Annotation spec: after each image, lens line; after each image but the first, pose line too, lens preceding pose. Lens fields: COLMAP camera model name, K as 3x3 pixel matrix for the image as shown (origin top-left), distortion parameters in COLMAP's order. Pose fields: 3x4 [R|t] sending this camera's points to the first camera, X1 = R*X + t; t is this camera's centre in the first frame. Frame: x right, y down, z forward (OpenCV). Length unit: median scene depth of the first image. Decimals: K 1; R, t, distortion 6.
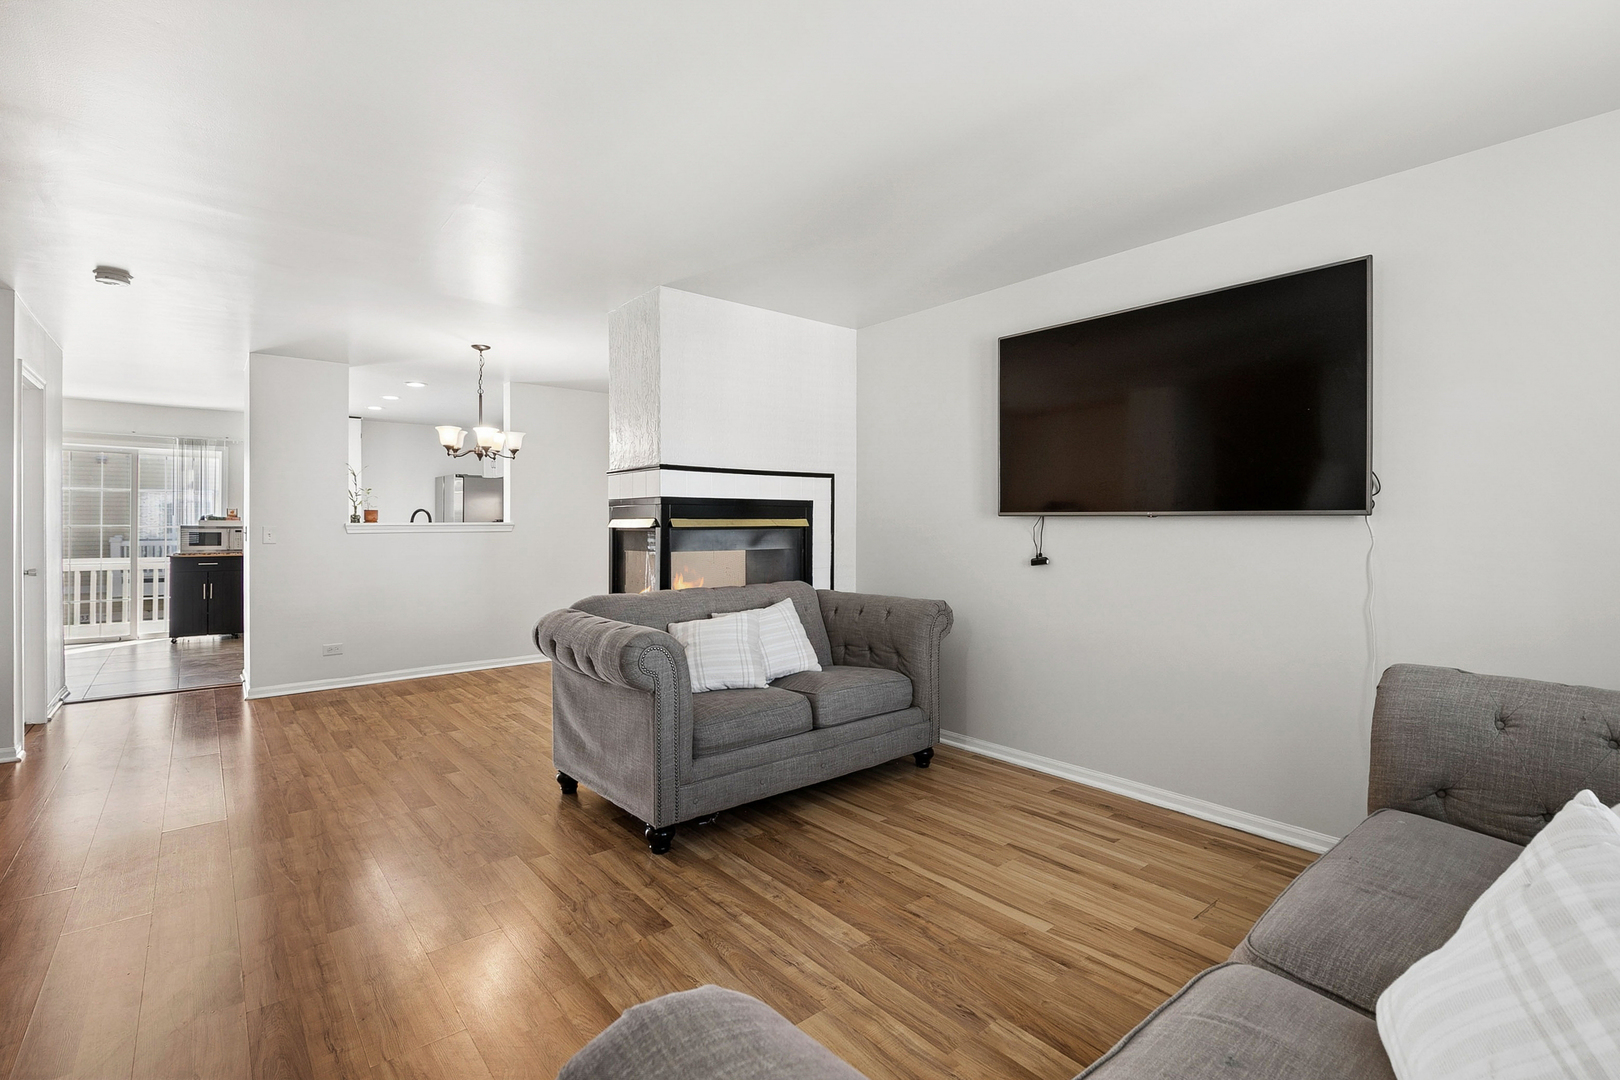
lens RADIAL K [[746.1, 0, 804.0], [0, 746.1, 522.6], [0, 0, 1]] dist [-0.004482, -0.000032]
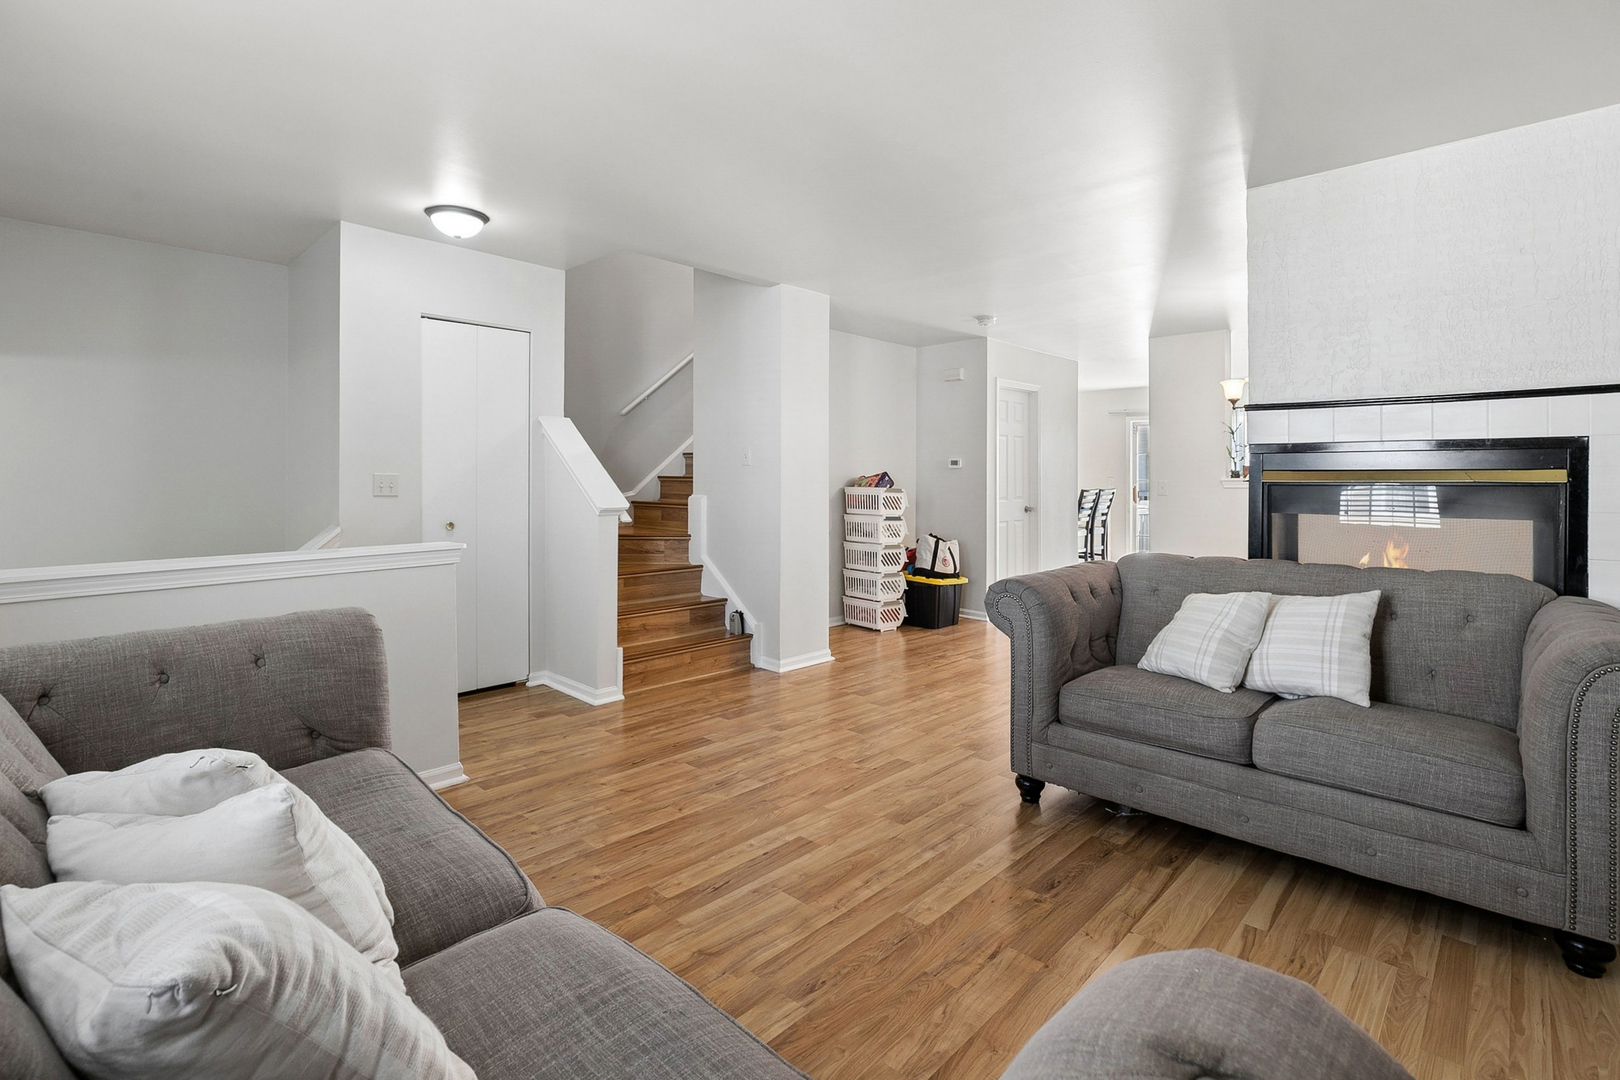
lens RADIAL K [[746.1, 0, 824.4], [0, 746.1, 481.9], [0, 0, 1]] dist [-0.004482, -0.000032]
pose [[0.129126, 0.003856, -0.991621, 0.490869], [0.002049, 0.999989, 0.004156, 0.001540], [0.991626, -0.002569, 0.129117, 0.374476]]
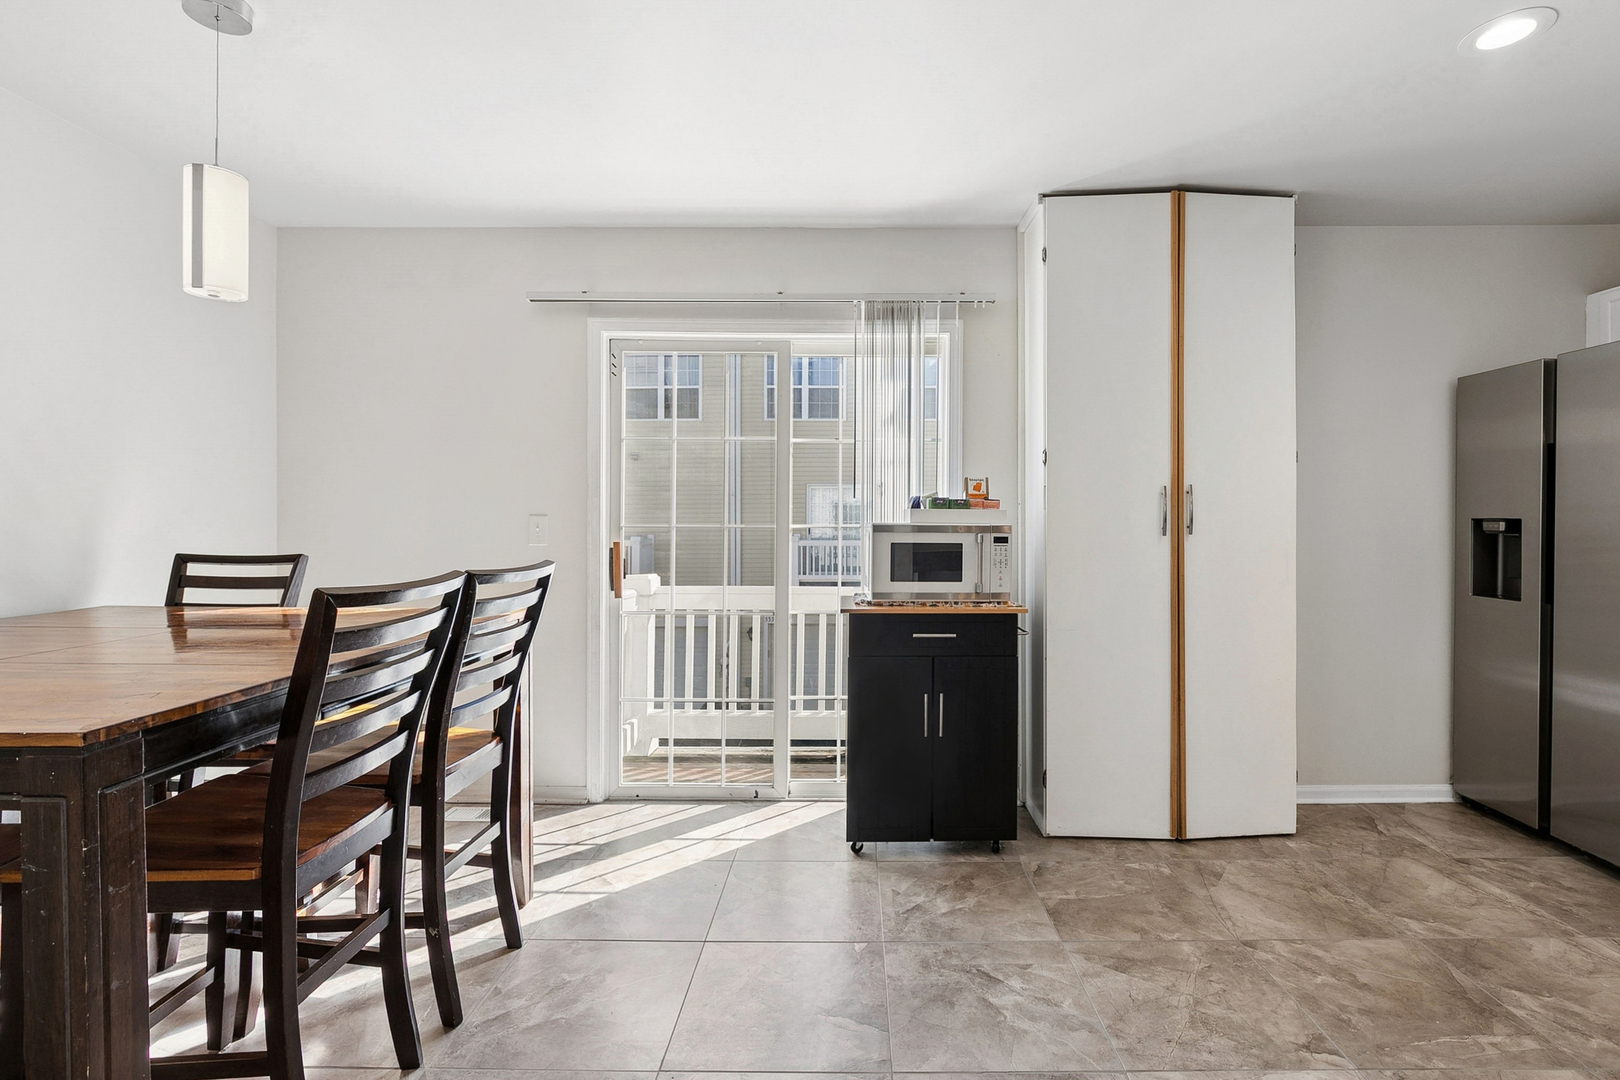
lens RADIAL K [[746.1, 0, 811.0], [0, 746.1, 525.0], [0, 0, 1]] dist [-0.004482, -0.000032]
pose [[0.737678, 0.015383, -0.674977, -1.062561], [-0.004387, 0.999829, 0.017991, -0.002612], [0.675138, -0.010310, 0.737619, 1.230520]]
